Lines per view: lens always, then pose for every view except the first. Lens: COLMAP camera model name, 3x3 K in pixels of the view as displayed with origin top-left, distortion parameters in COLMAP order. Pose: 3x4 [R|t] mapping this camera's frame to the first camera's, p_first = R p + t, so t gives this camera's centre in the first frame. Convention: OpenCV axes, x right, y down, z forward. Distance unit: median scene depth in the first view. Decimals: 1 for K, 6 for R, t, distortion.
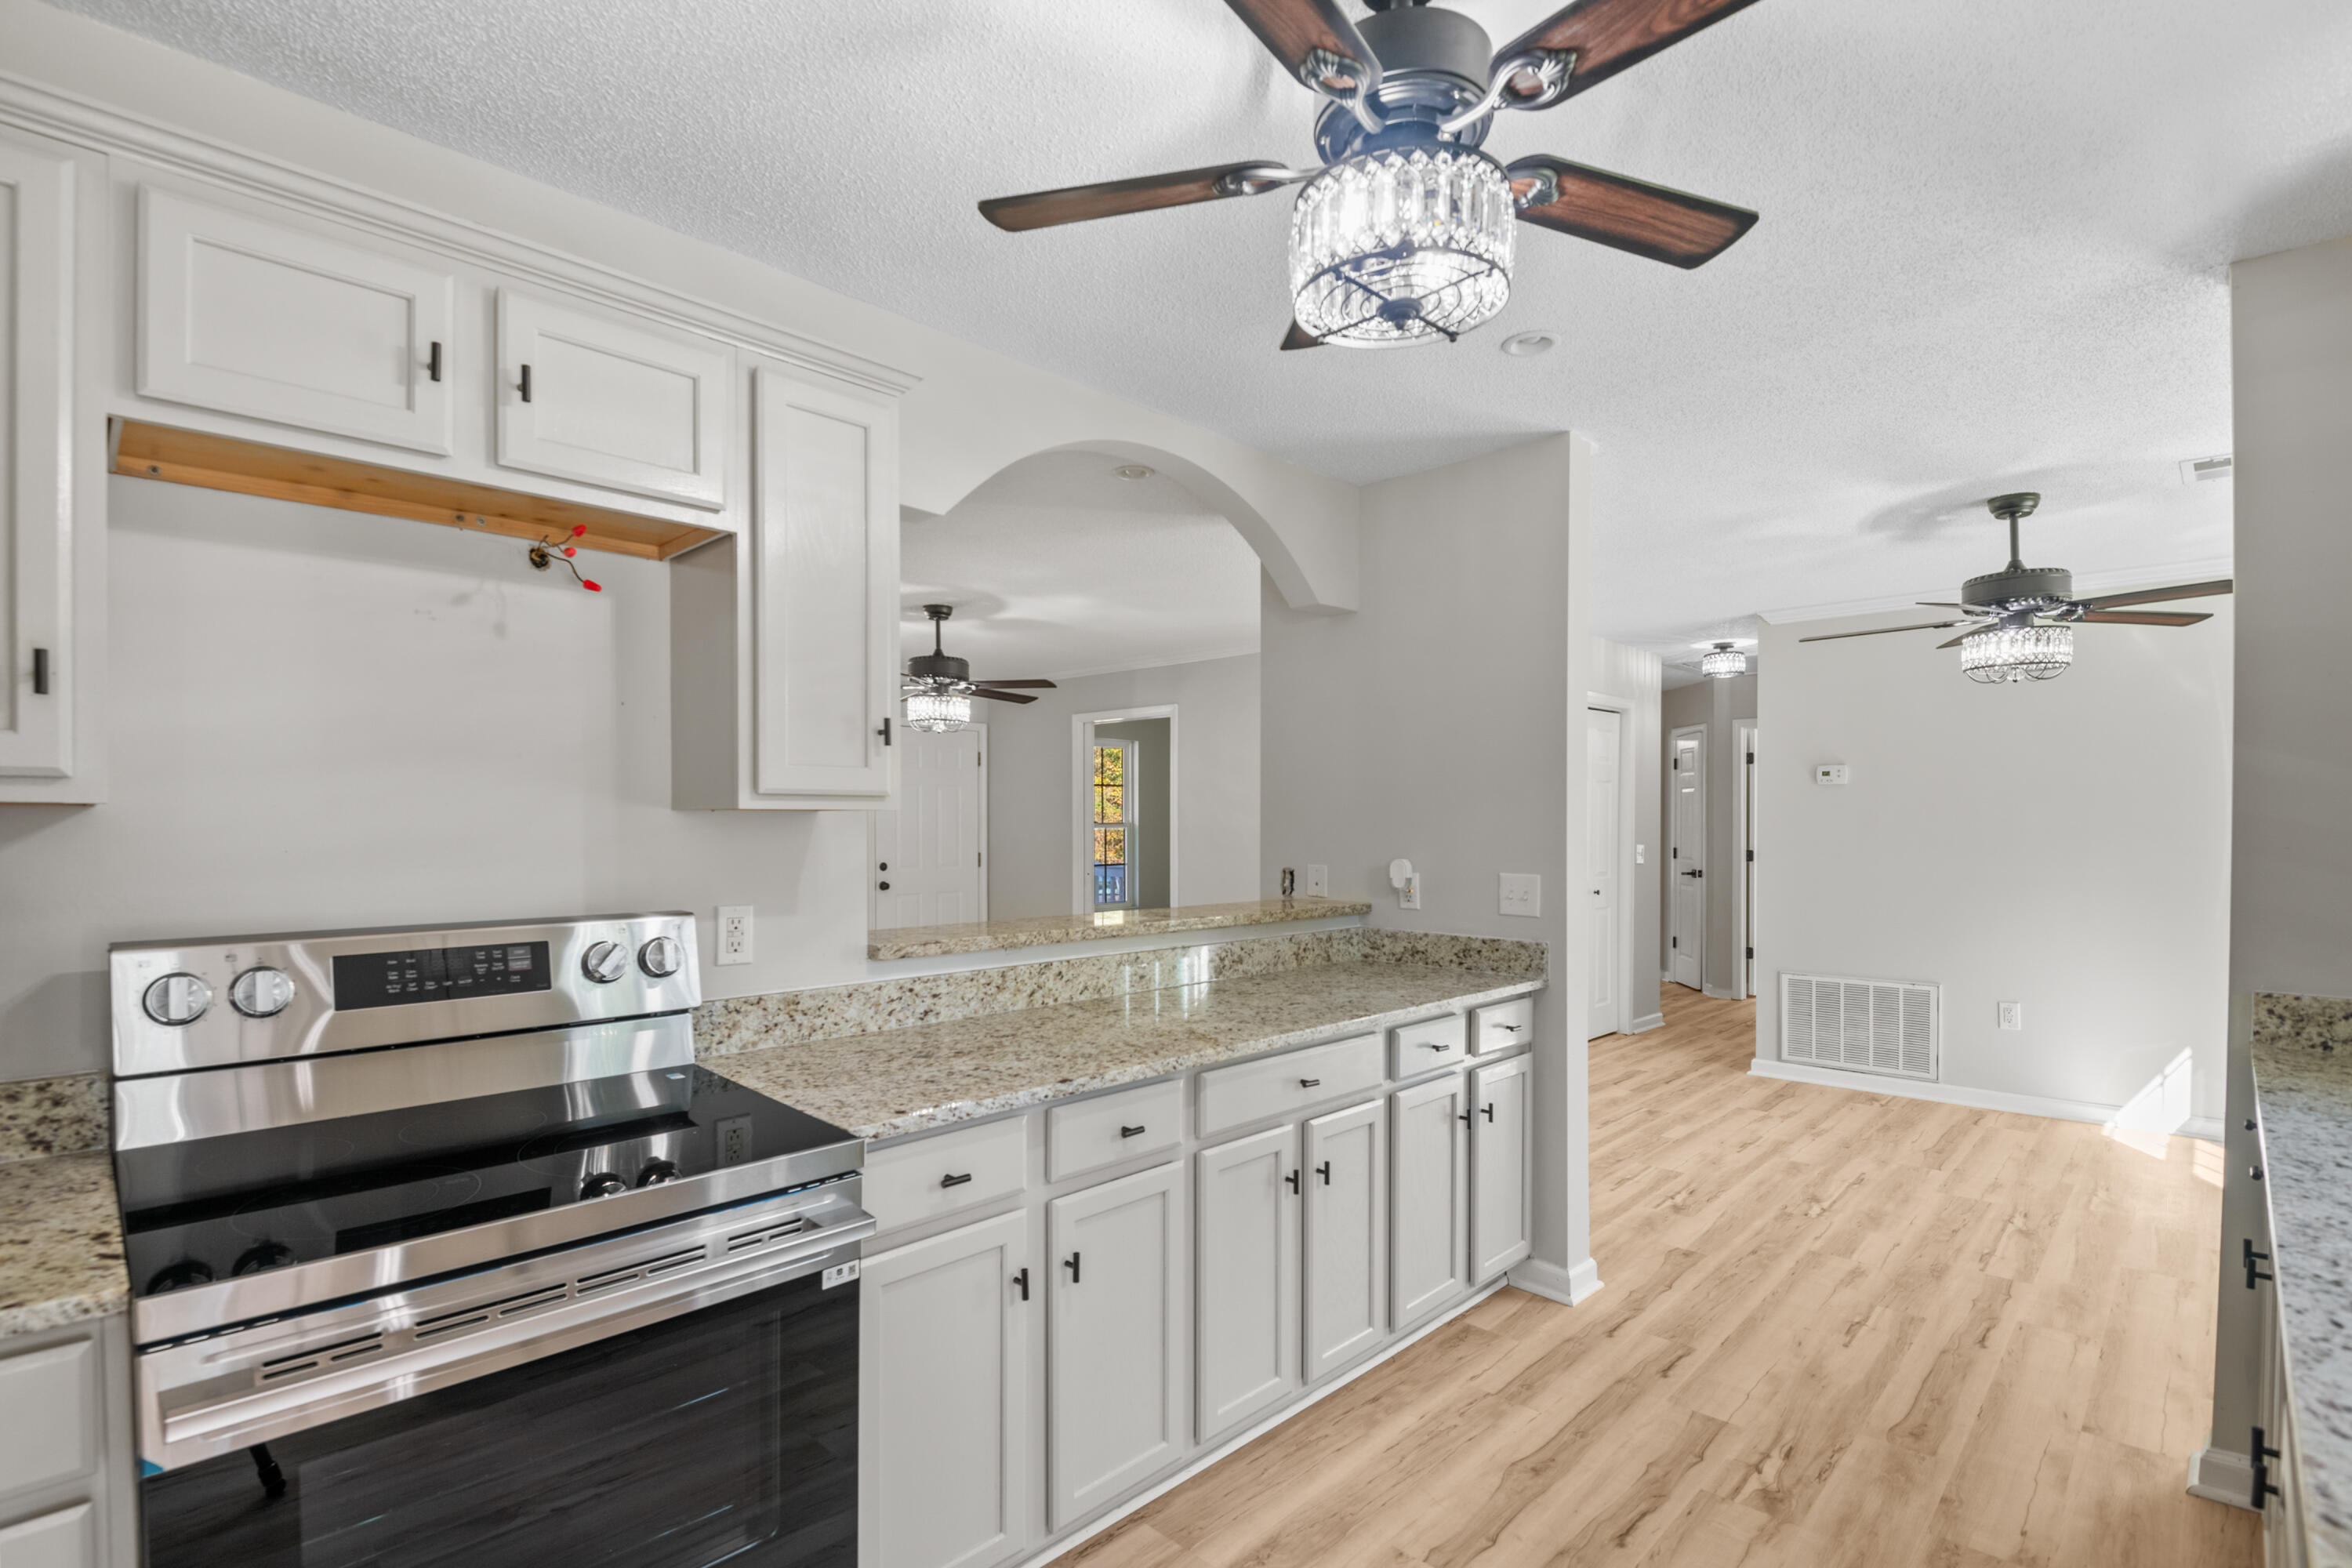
lens RADIAL K [[1102.0, 0, 1174.4], [0, 1102.0, 801.5], [0, 0, 1]] dist [0.017767, -0.028853]
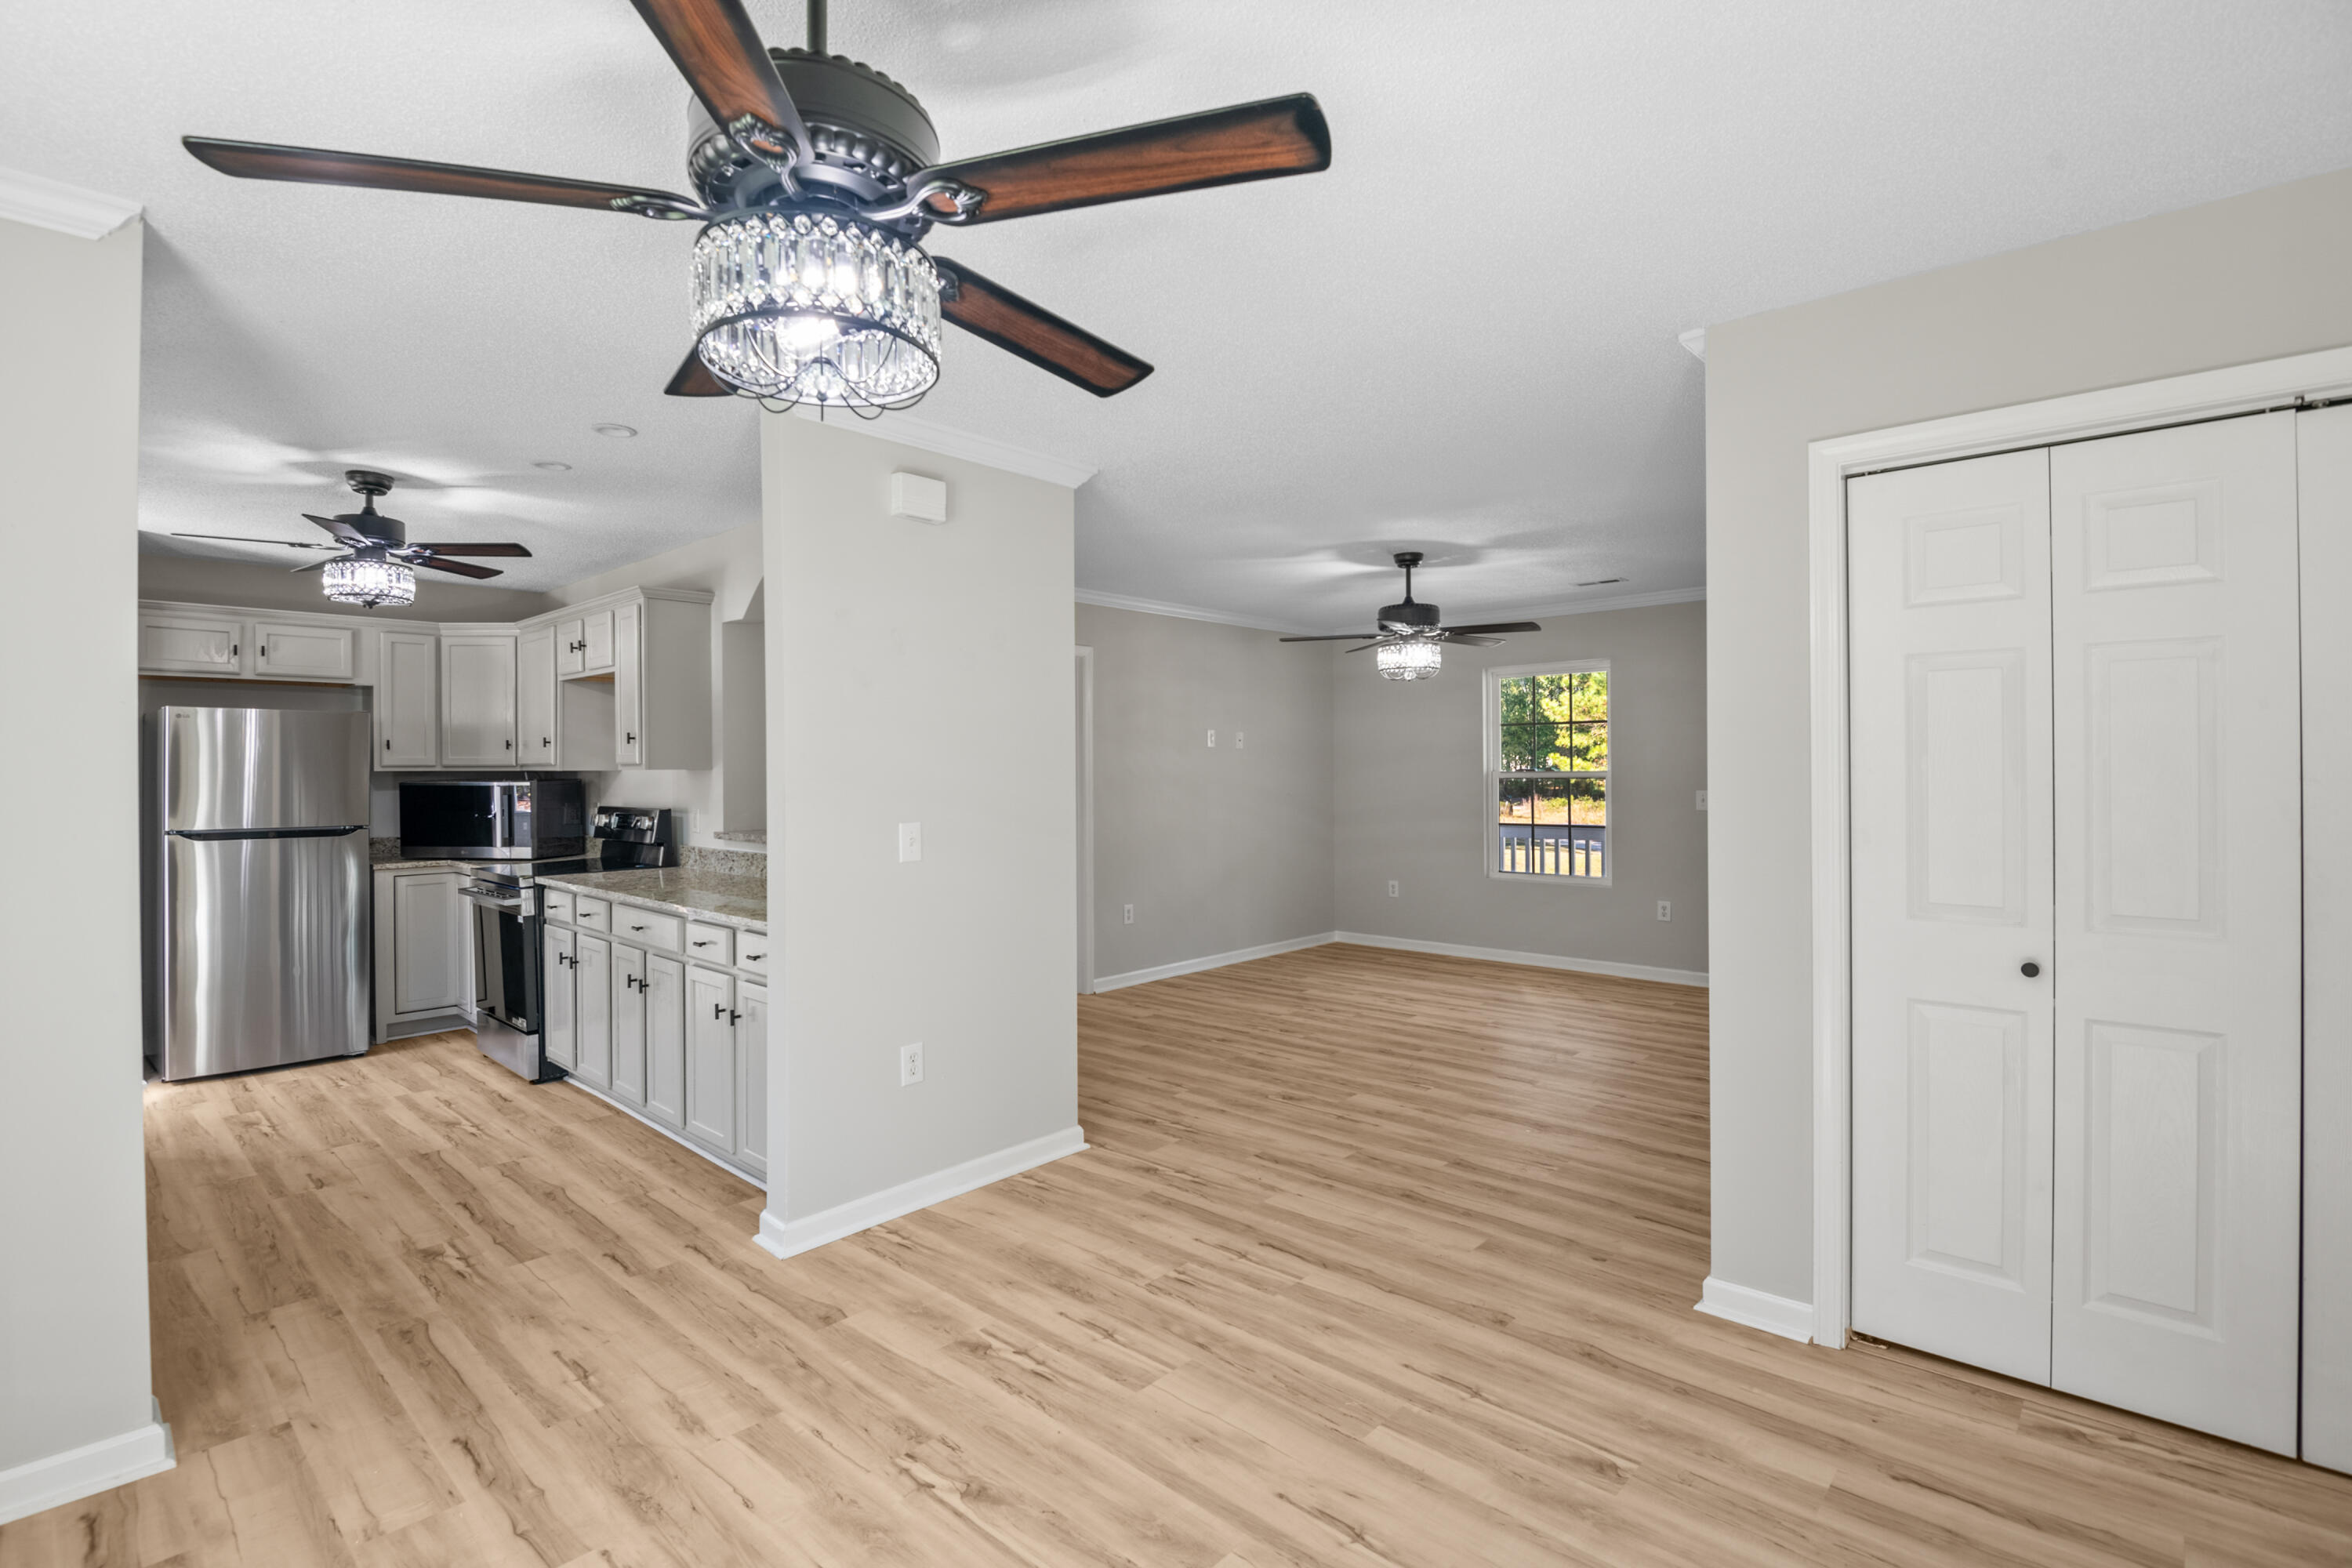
lens RADIAL K [[1091.3, 0, 1176.0], [0, 1091.3, 784.0], [0, 0, 1]] dist [0.015545, -0.030429]
pose [[0.021483, 0.013364, -0.999680, 1.403446], [0.021713, 0.999669, 0.013831, 0.019326], [0.999533, -0.022003, 0.021186, 1.392337]]
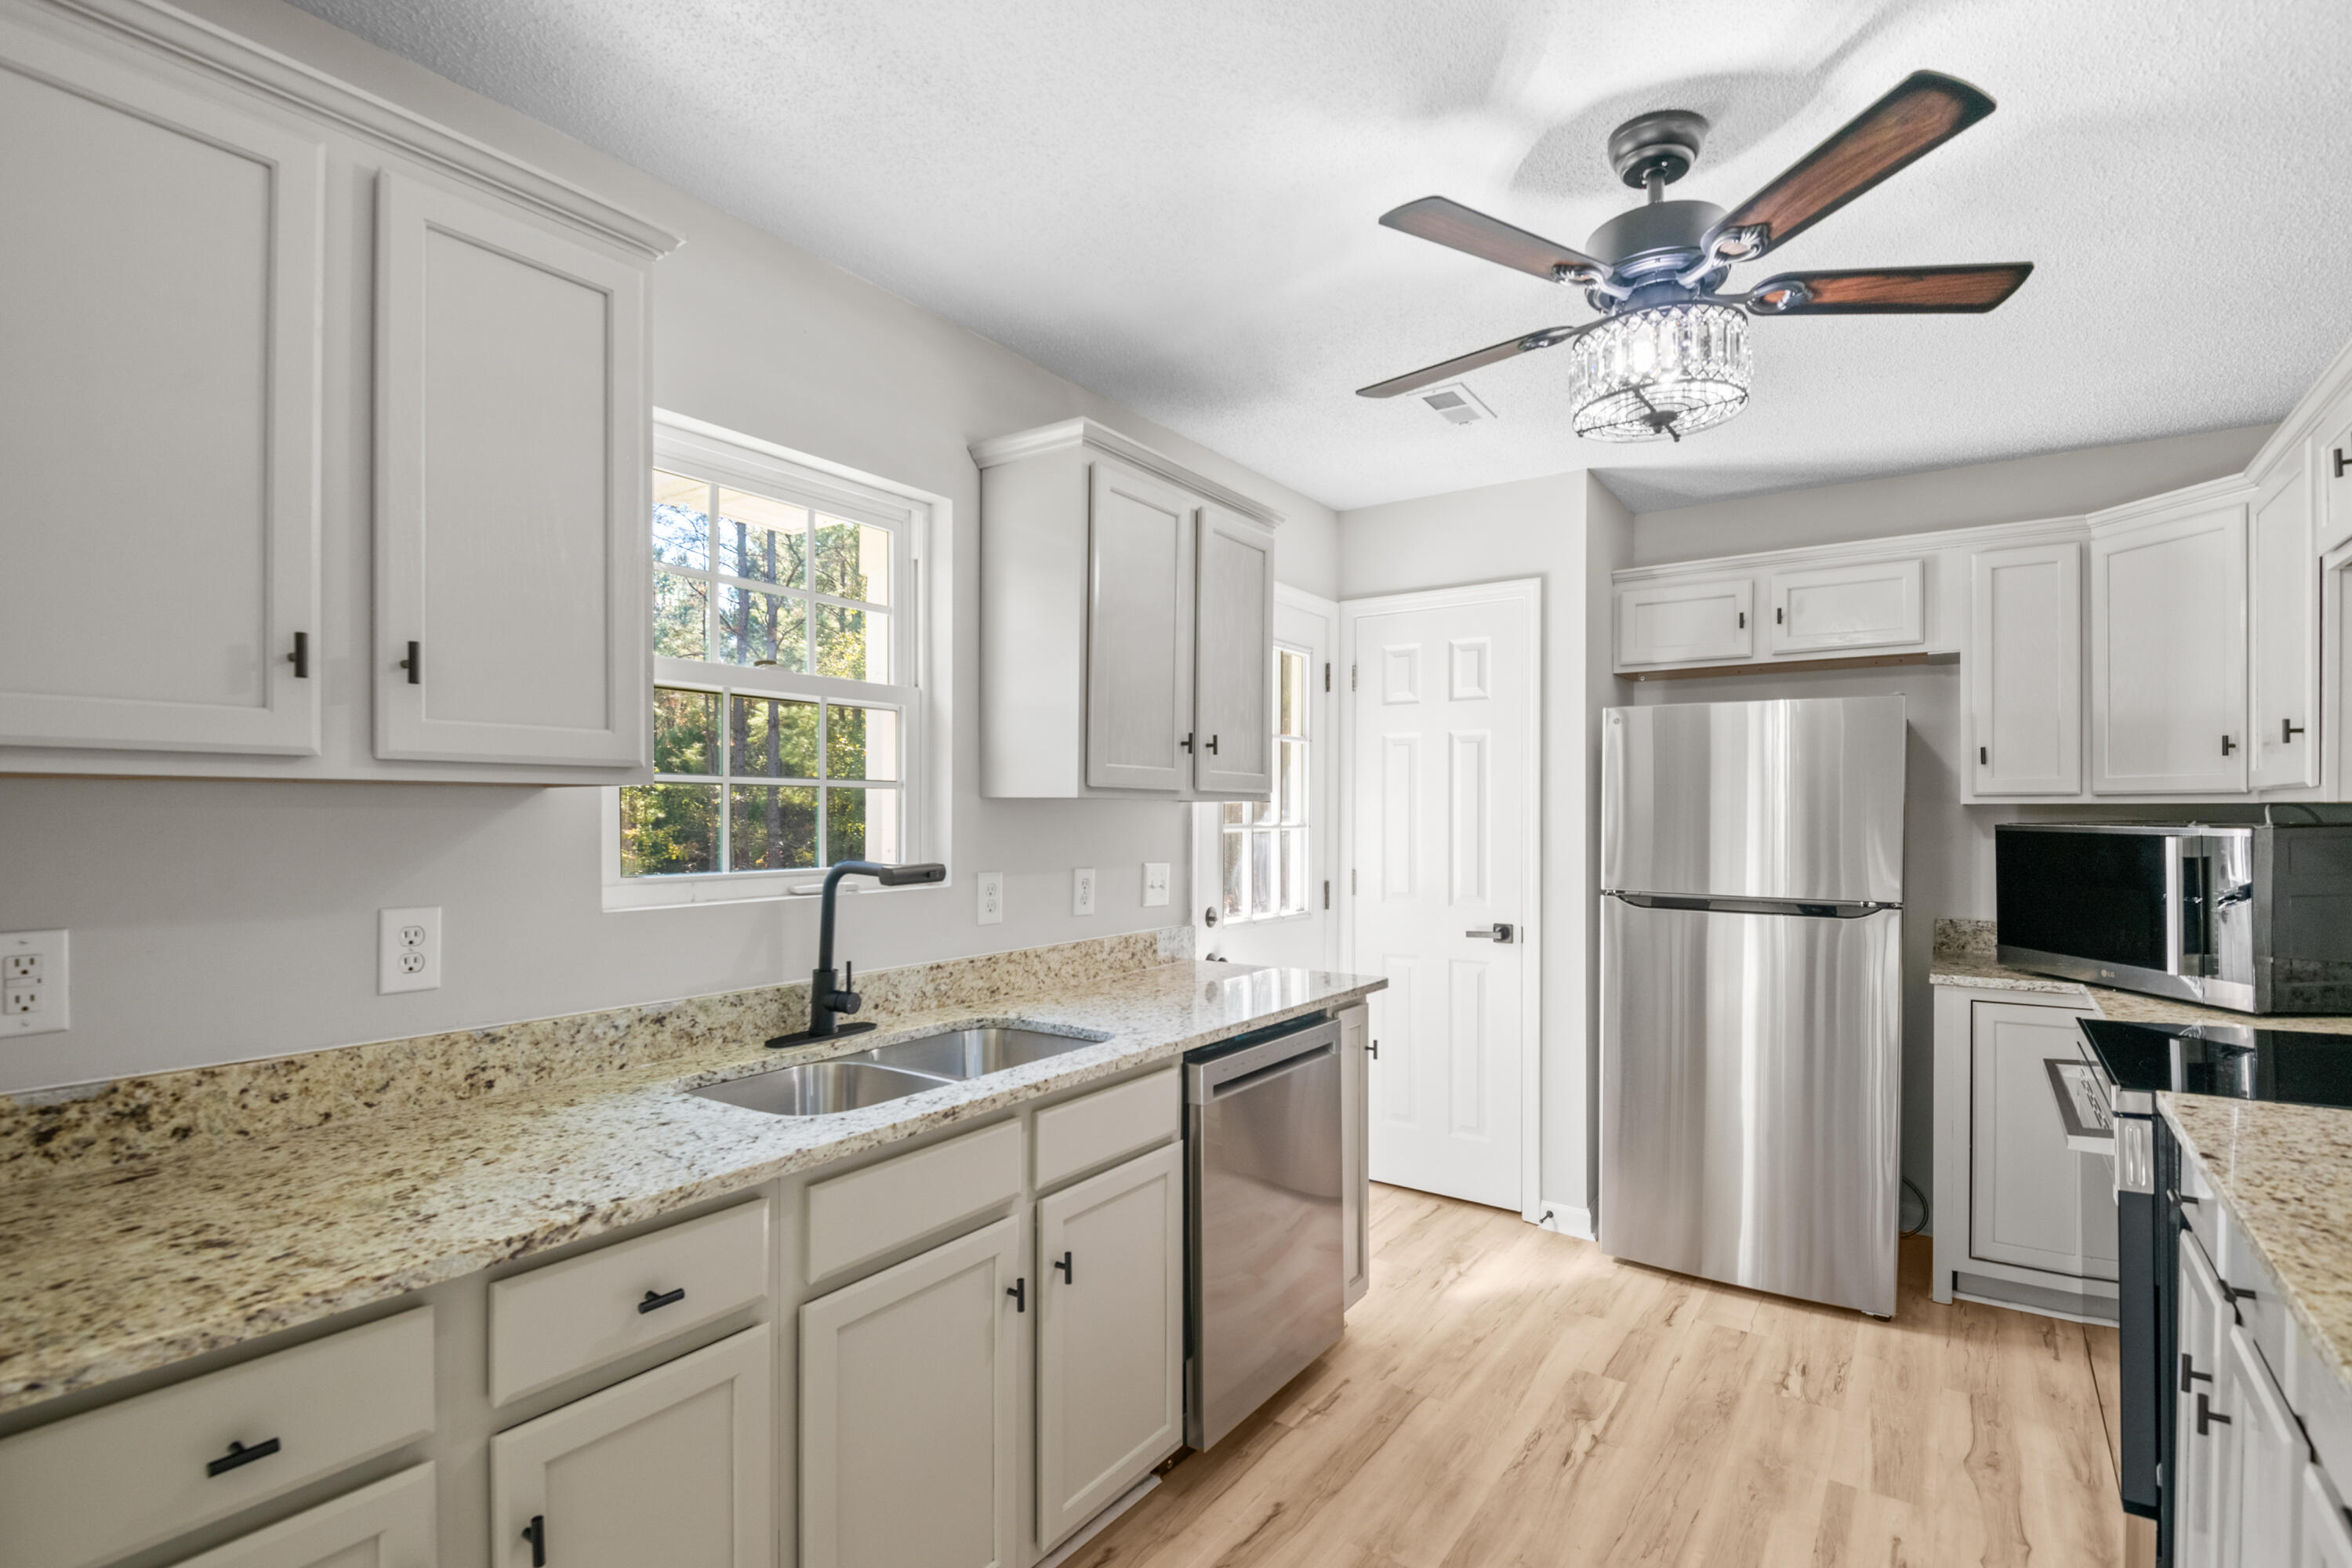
lens RADIAL K [[1102.0, 0, 1174.4], [0, 1102.0, 801.5], [0, 0, 1]] dist [0.017767, -0.028853]
pose [[-0.989534, -0.002080, -0.144286, 0.436291], [0.001813, 0.999638, -0.026848, 0.018026], [0.144289, -0.026828, -0.989172, 1.010600]]
